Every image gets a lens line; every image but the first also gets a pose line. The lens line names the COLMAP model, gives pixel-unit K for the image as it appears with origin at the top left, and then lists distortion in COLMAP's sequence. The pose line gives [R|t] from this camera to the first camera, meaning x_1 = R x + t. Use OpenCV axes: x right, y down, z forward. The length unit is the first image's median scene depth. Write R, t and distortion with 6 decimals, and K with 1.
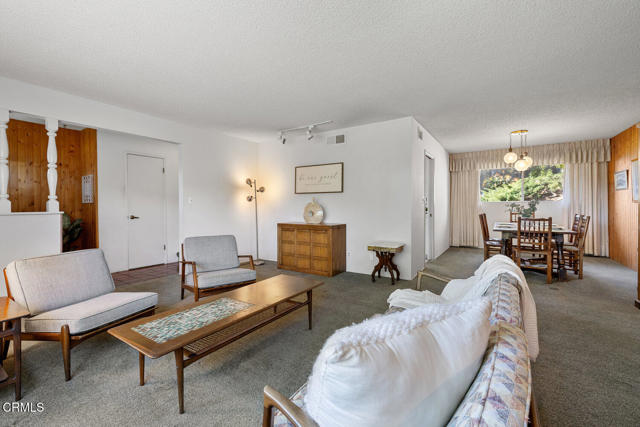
lens RADIAL K [[275.1, 0, 320.0], [0, 275.1, 213.5], [0, 0, 1]] dist [0.000173, 0.000177]
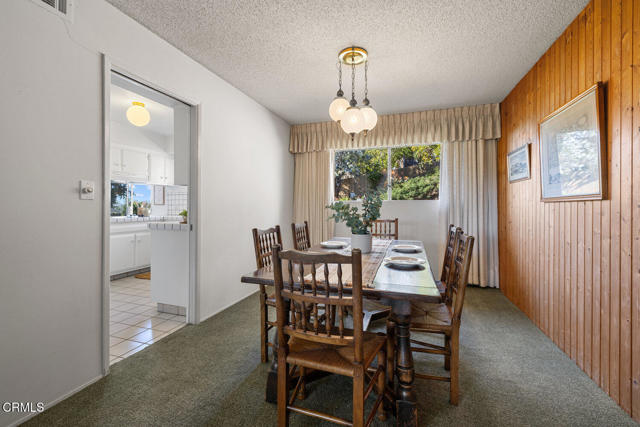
lens RADIAL K [[268.0, 0, 319.4], [0, 268.0, 210.8], [0, 0, 1]] dist [0.000465, 0.000038]
pose [[0.968803, 0.002964, 0.247815, 0.490335], [-0.000333, 0.999943, -0.010659, -0.015354], [-0.247832, 0.010244, 0.968749, 0.498685]]
